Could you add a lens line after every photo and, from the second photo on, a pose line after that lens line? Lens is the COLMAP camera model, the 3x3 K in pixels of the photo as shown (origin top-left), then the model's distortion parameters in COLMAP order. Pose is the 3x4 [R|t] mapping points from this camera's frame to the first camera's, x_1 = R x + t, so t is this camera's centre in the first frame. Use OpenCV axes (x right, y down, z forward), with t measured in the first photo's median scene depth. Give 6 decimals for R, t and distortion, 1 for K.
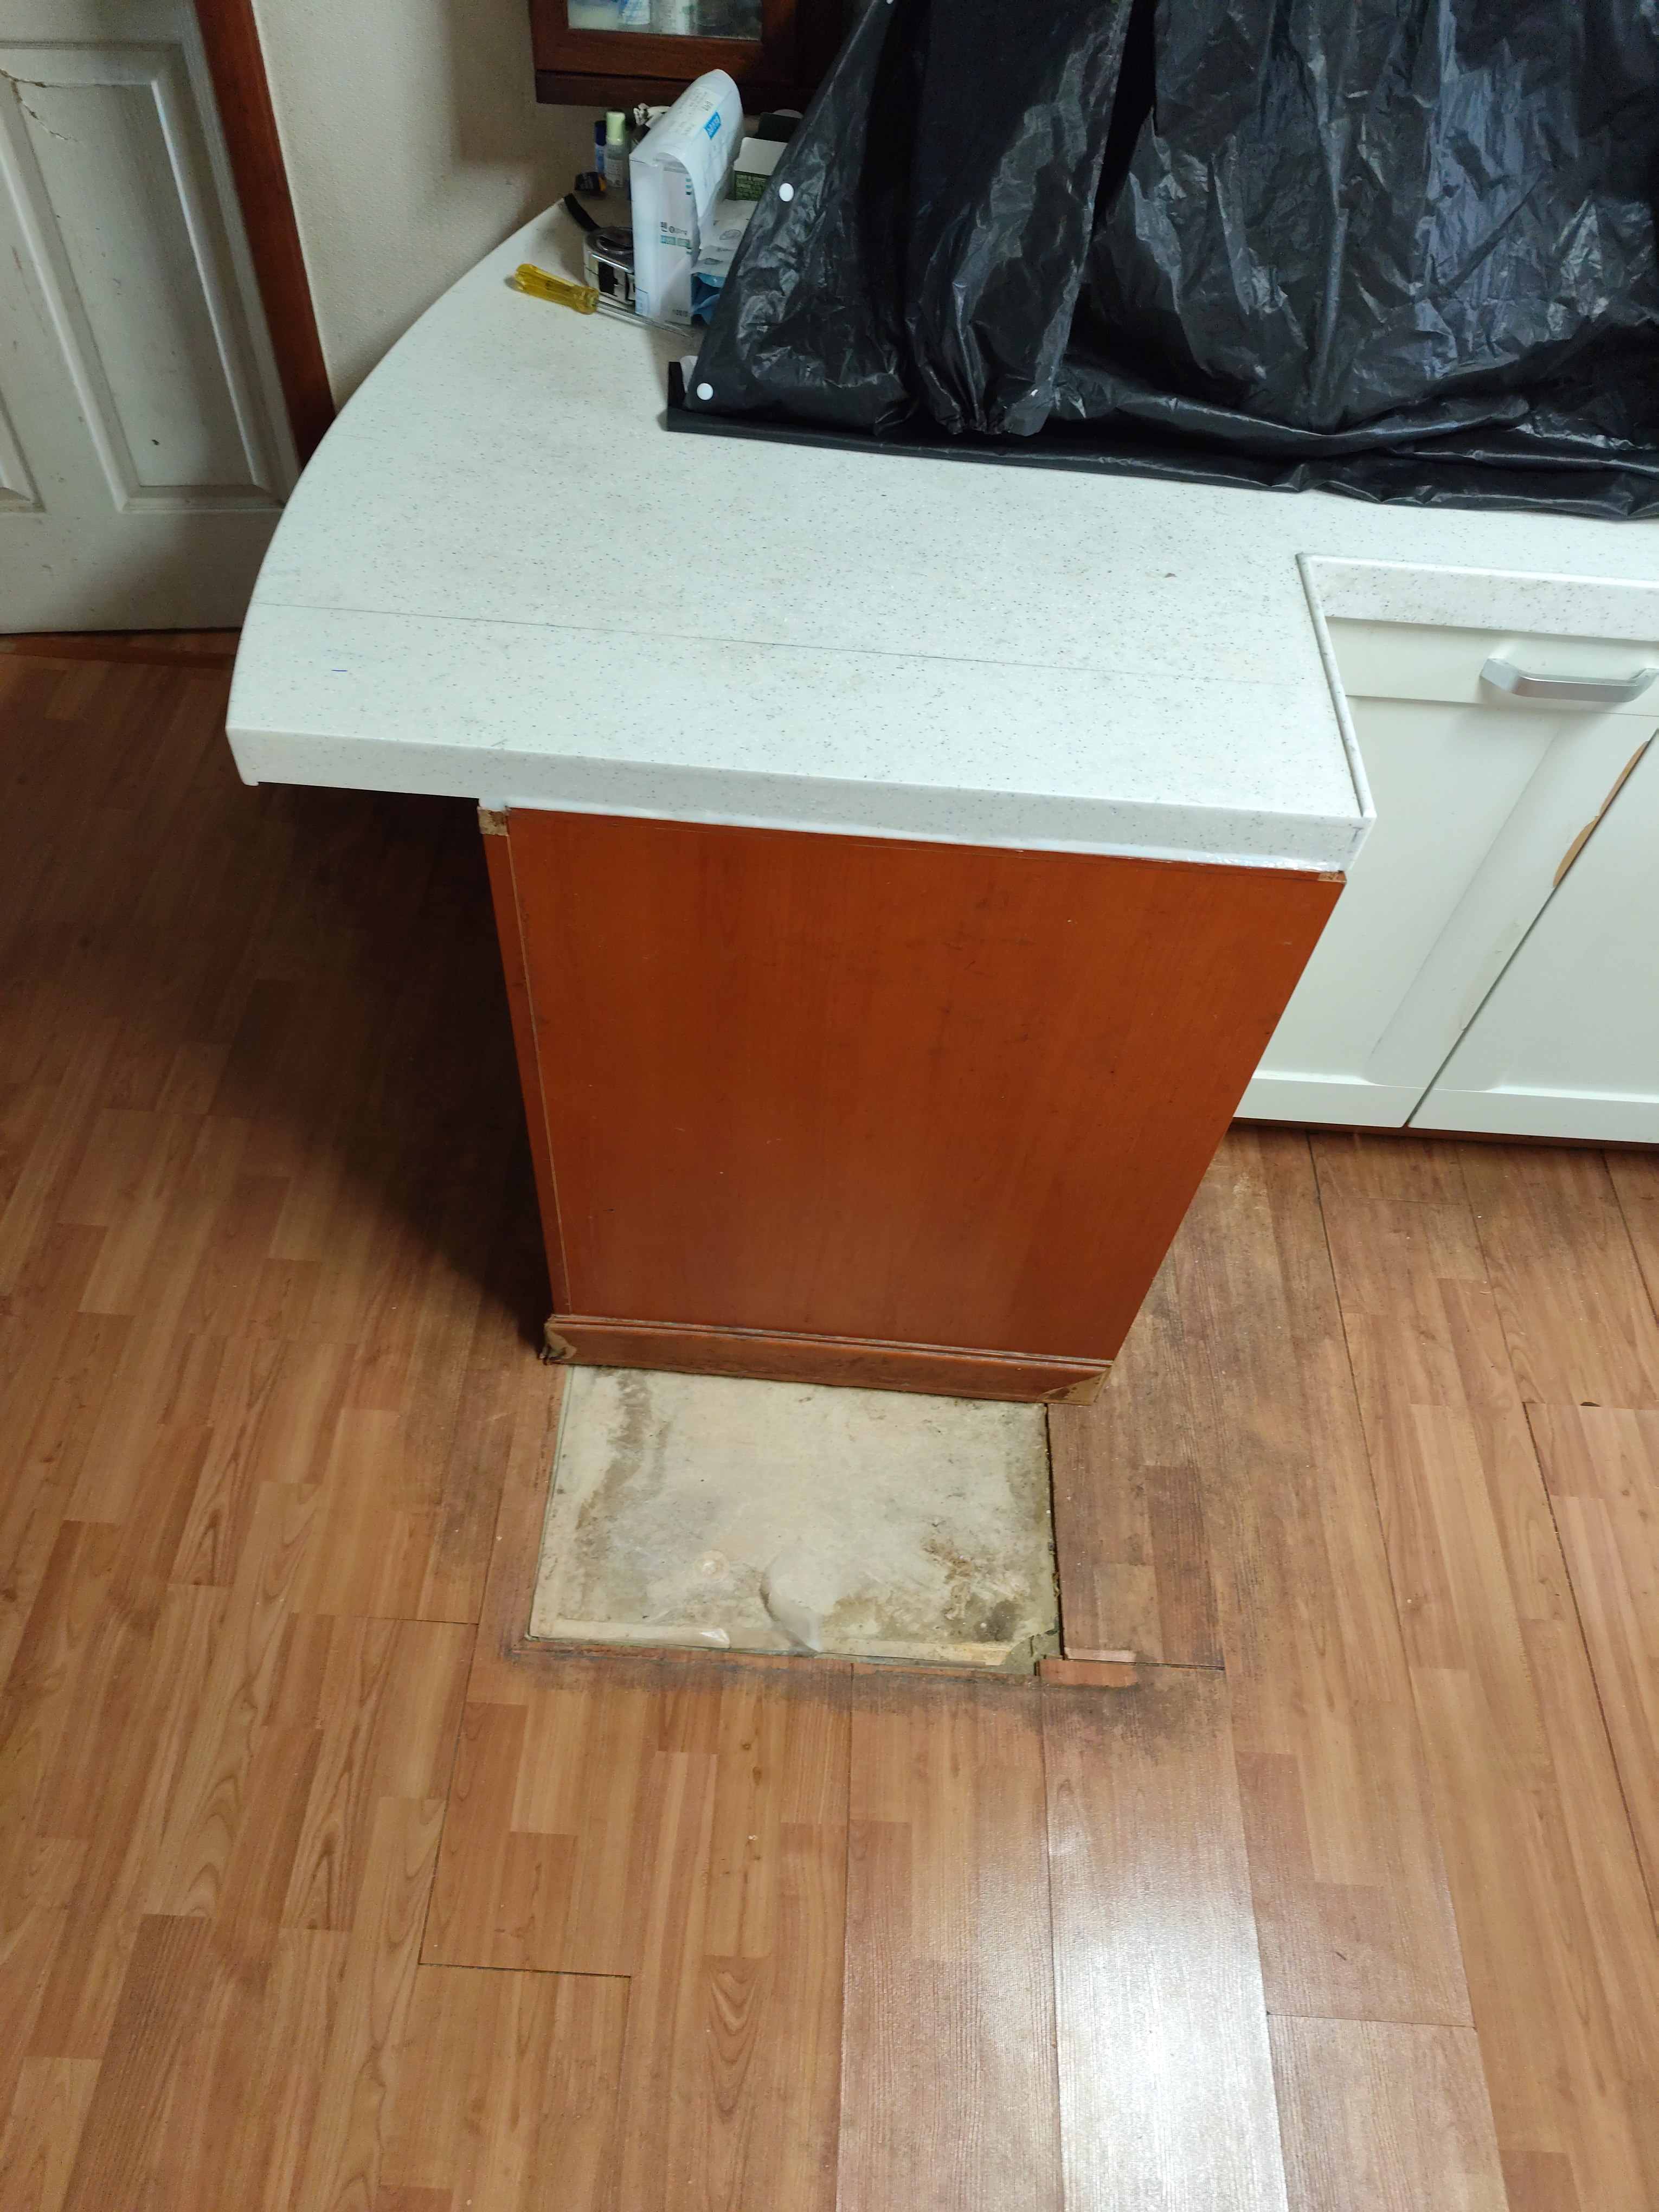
lens RADIAL K [[1517.2, 0, 829.9], [0, 1517.2, 1099.1], [0, 0, 1]] dist [0.005570, -0.015445]
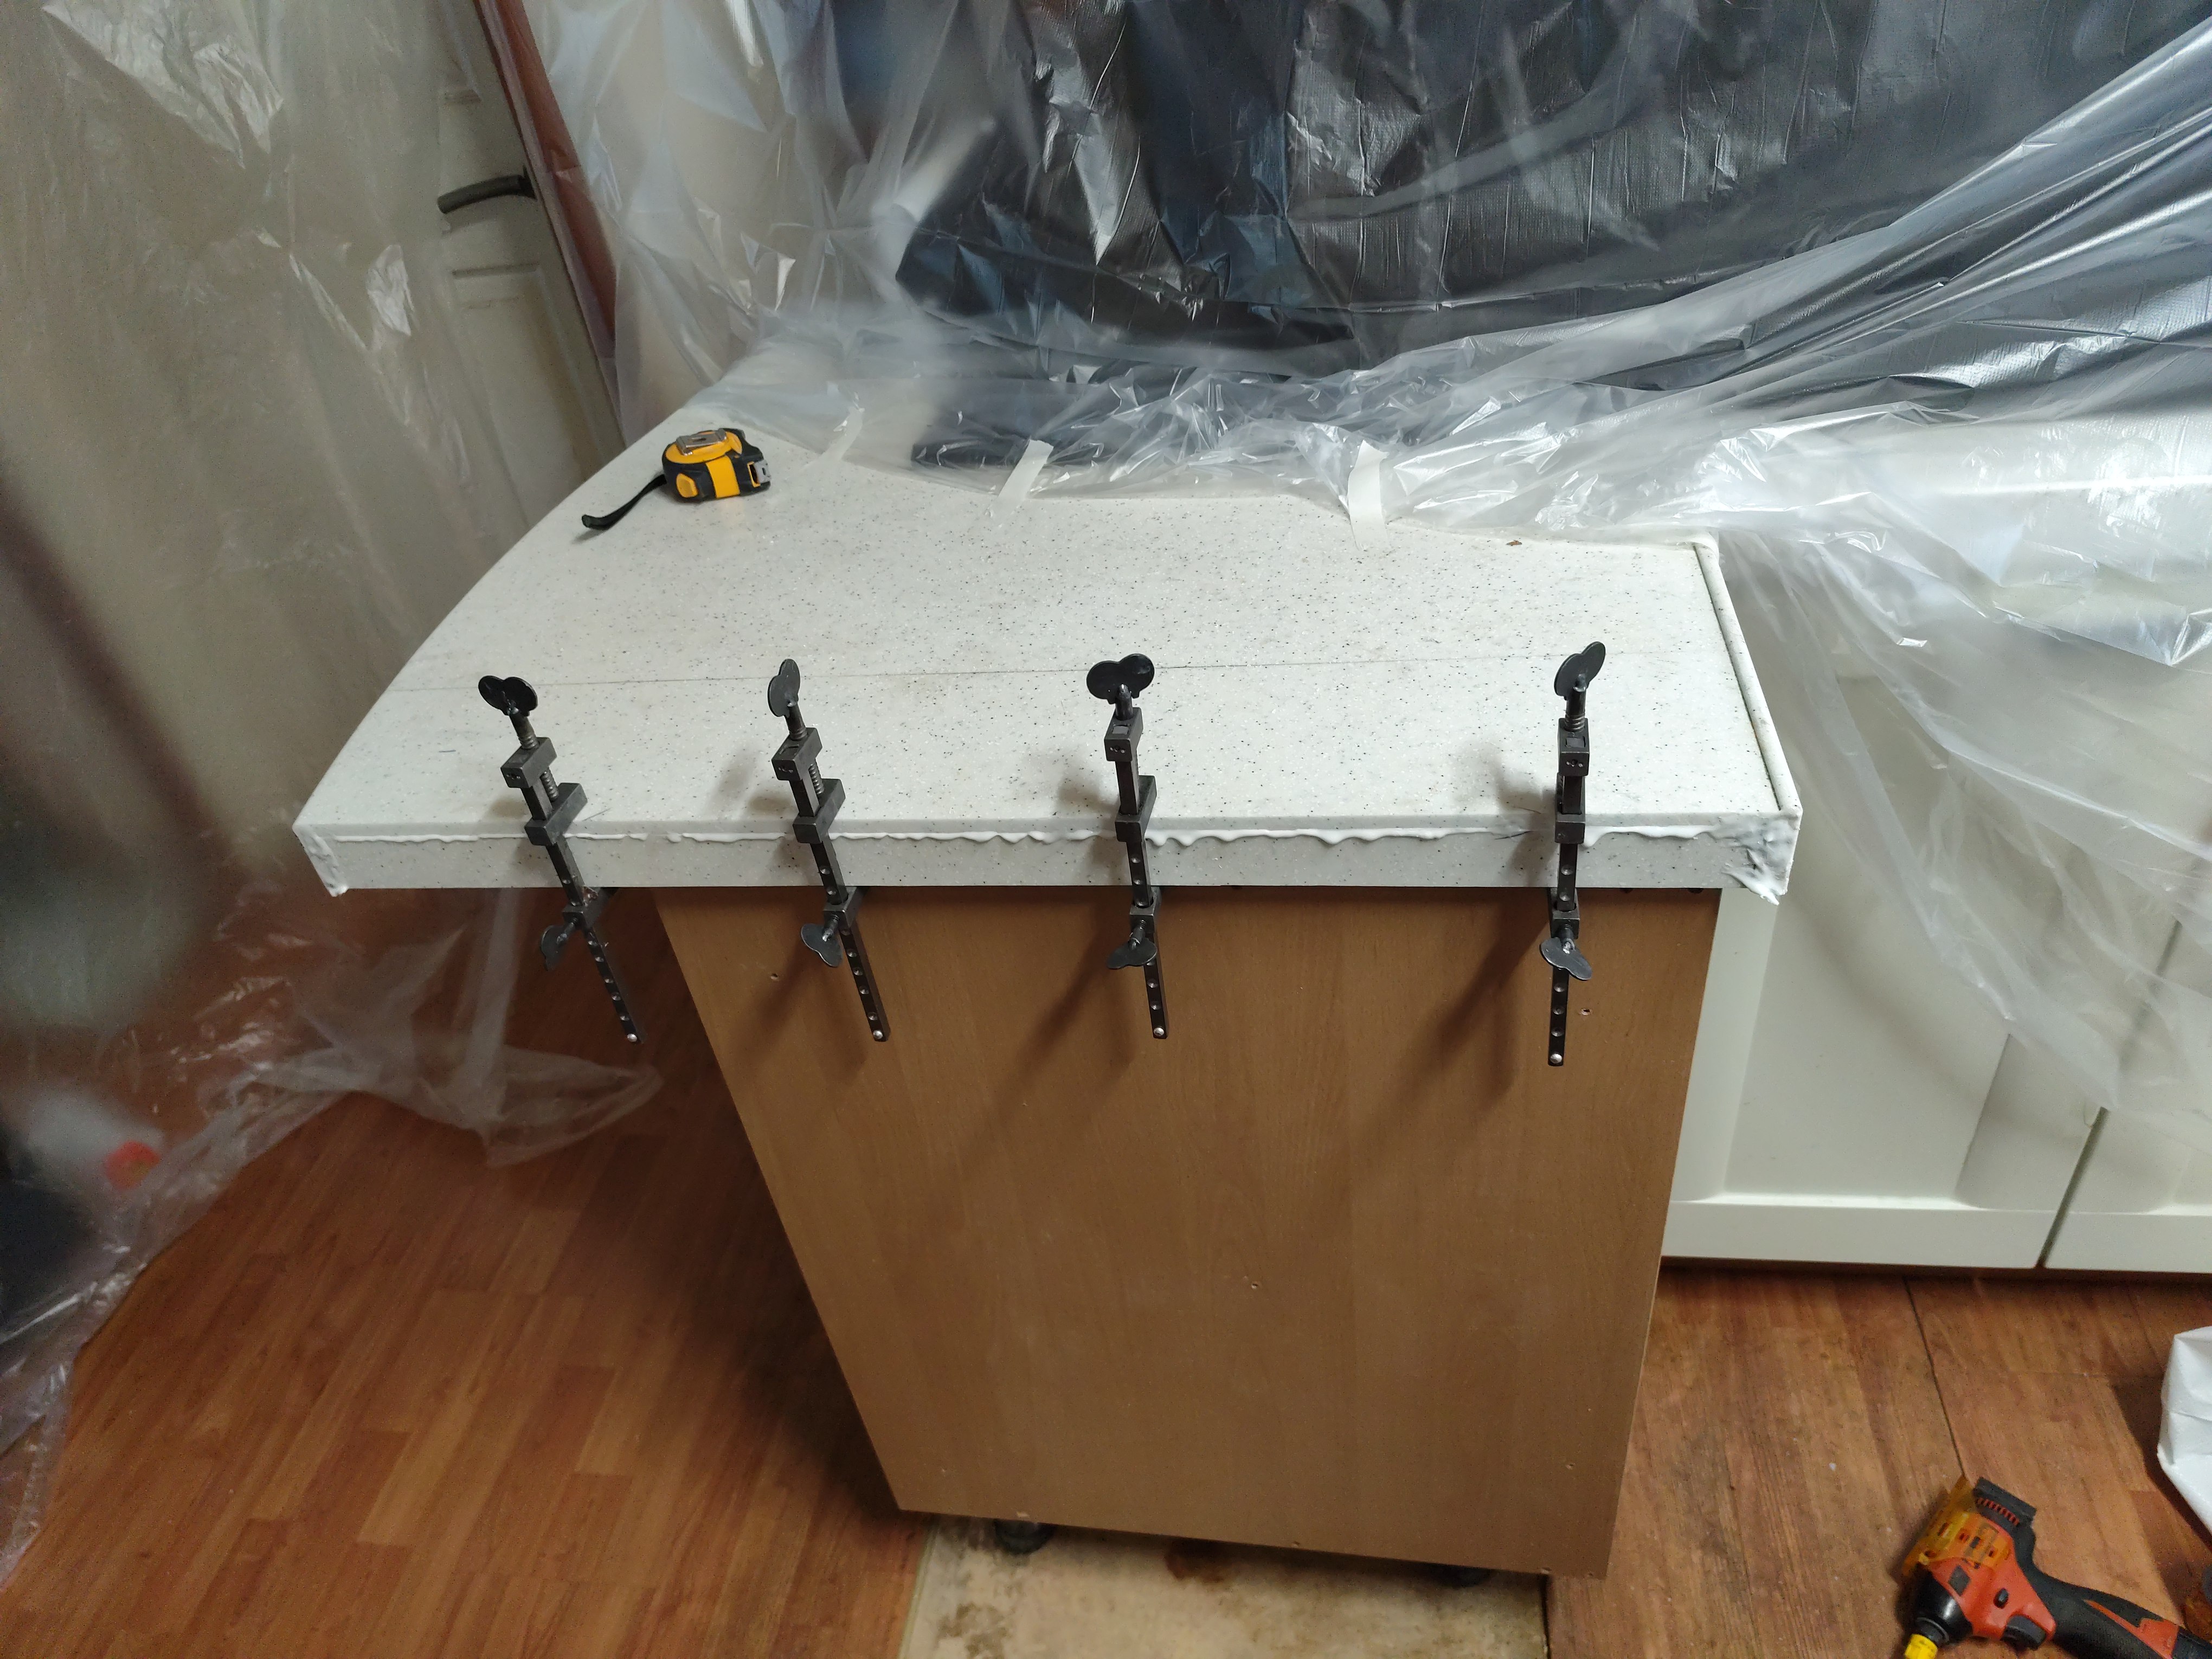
lens RADIAL K [[1517.2, 0, 1104.8], [0, 1517.2, 835.6], [0, 0, 1]] dist [0.005570, -0.015445]
pose [[0.975988, -0.086664, -0.199841, 0.114908], [0.031538, 0.963999, -0.264027, -0.003867], [0.215529, 0.251385, 0.943585, 0.182505]]
